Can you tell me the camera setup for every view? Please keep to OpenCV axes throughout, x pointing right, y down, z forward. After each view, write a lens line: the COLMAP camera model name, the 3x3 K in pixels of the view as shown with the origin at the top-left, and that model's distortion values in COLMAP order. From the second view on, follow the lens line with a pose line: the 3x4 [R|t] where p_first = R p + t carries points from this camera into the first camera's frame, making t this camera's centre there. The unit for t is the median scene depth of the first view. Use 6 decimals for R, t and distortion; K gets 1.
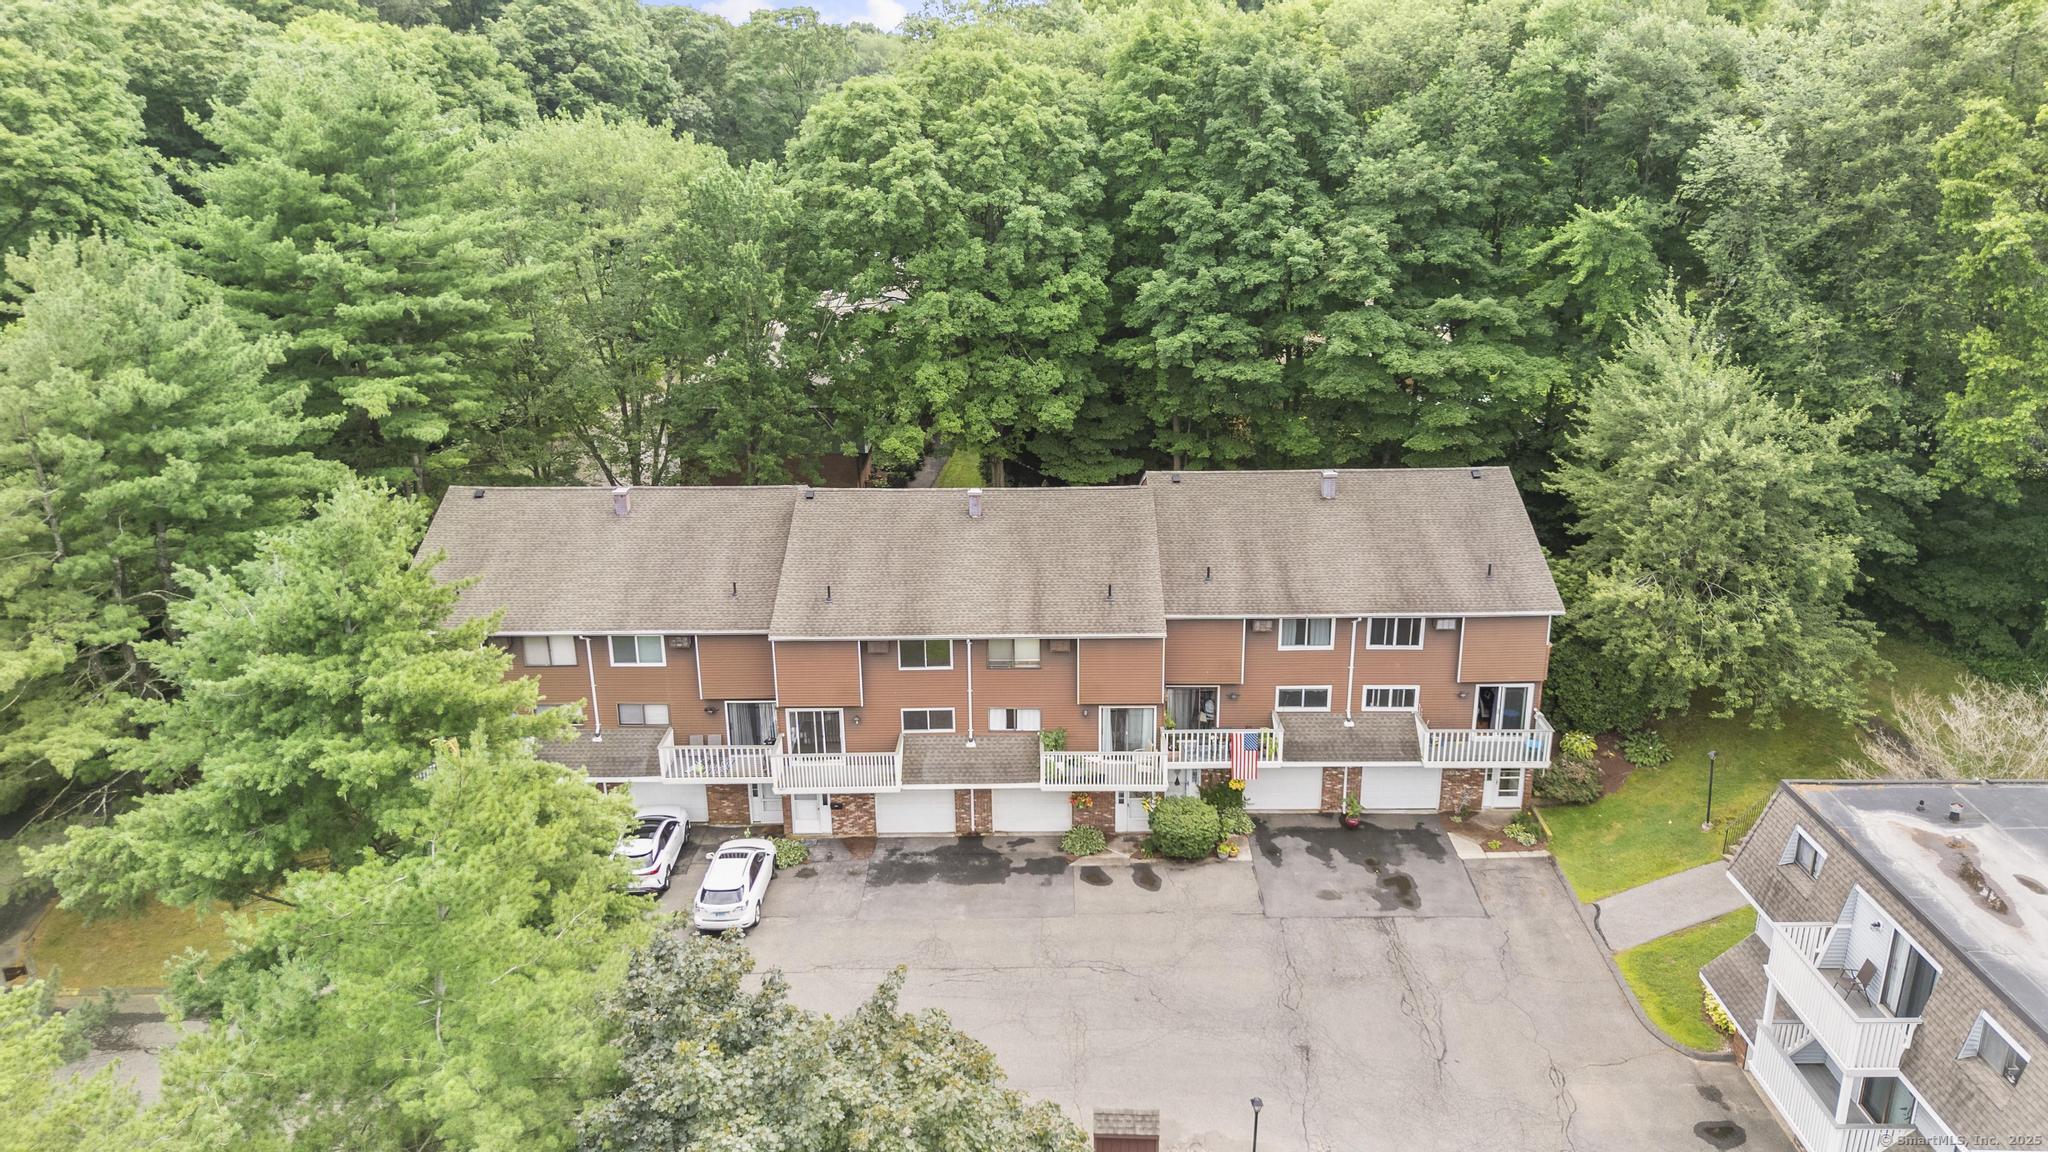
lens RADIAL K [[1450.0, 0, 1025.9], [0, 1450.0, 568.8], [0, 0, 1]] dist [0.096622, -0.130158]
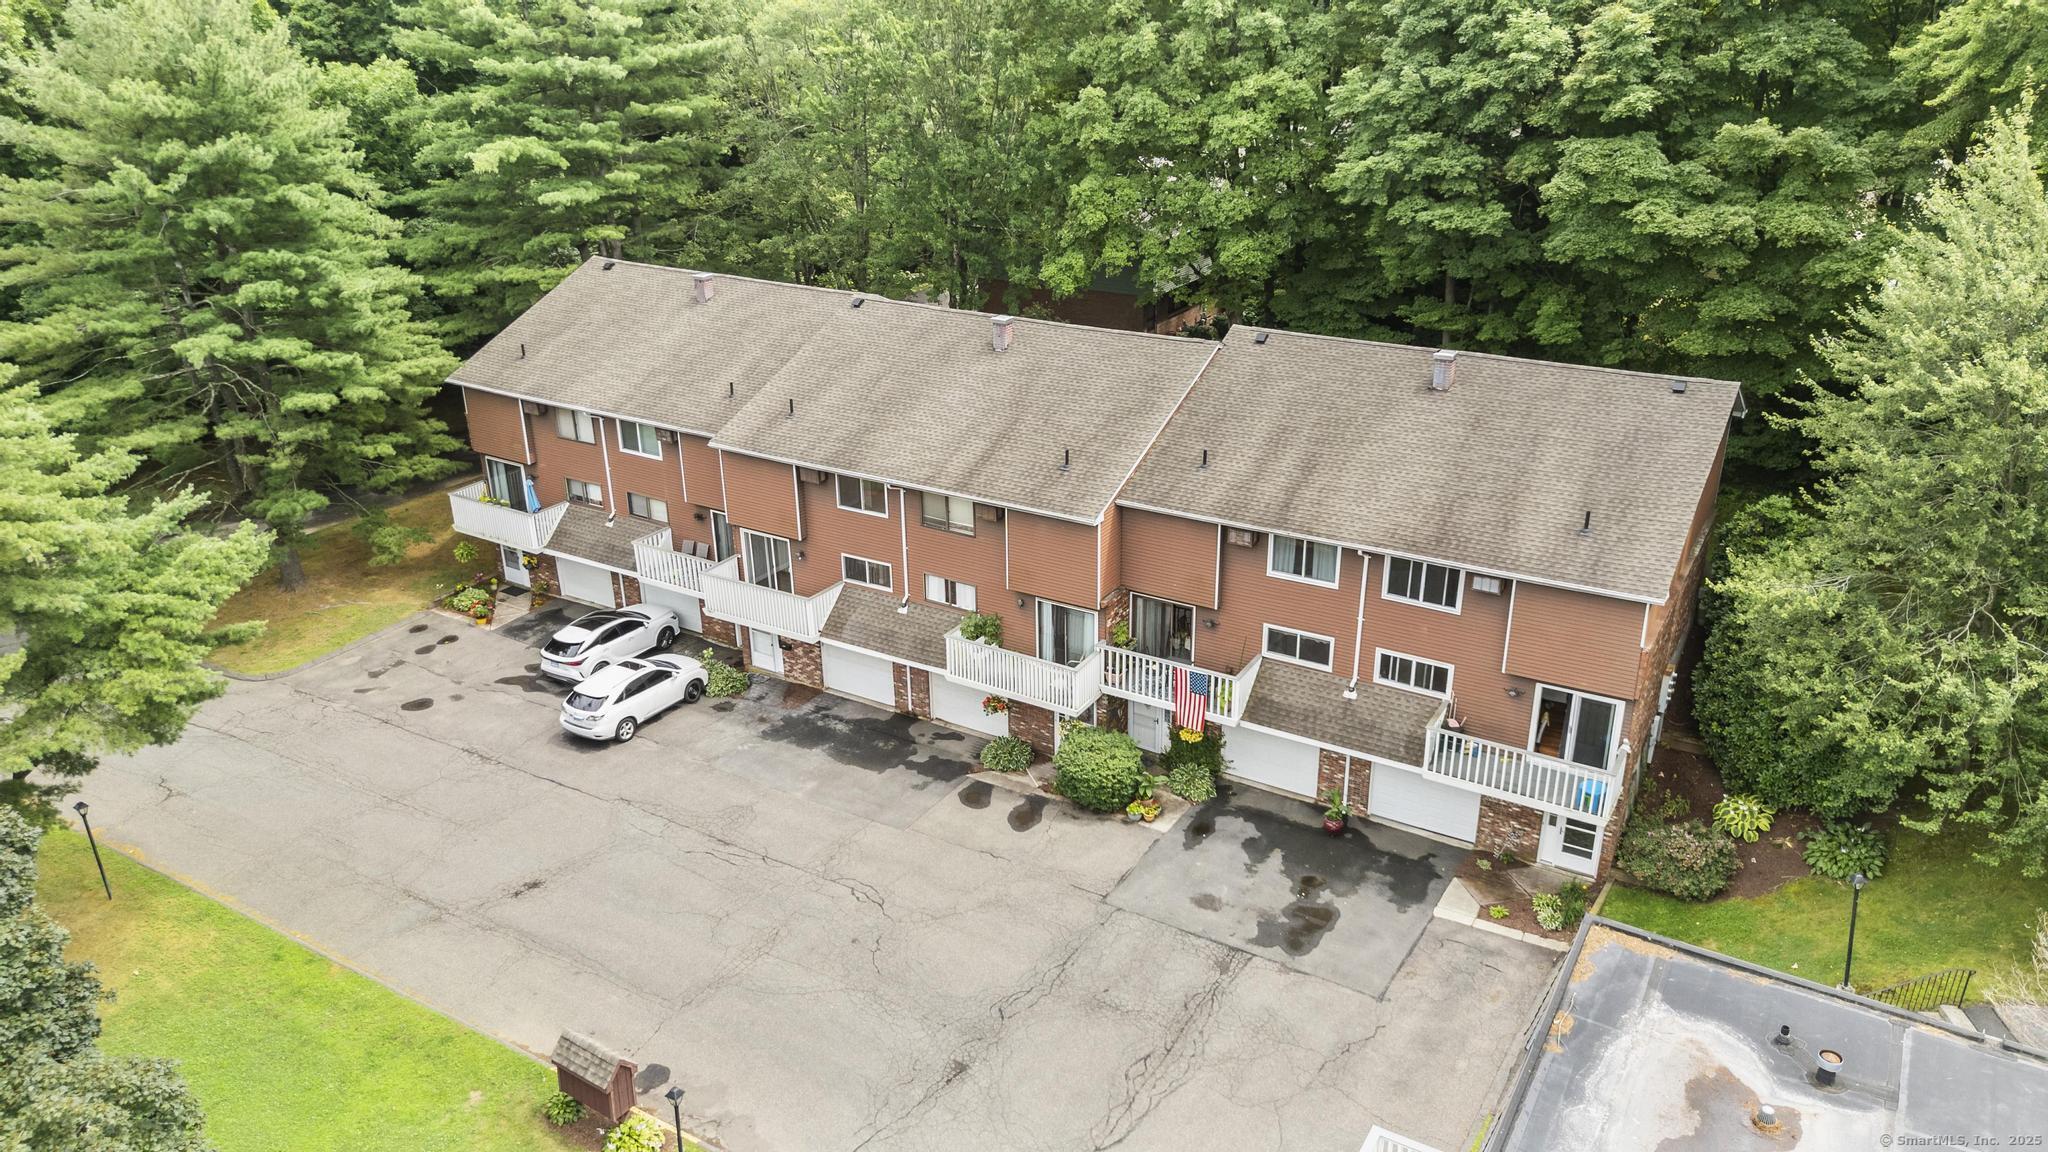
lens RADIAL K [[1450.0, 0, 1025.9], [0, 1450.0, 568.8], [0, 0, 1]] dist [0.096622, -0.130158]
pose [[0.857653, 0.199658, -0.473885, 0.415781], [-0.163719, 0.979613, 0.116428, -0.013630], [0.487470, -0.022271, 0.872856, 0.287214]]
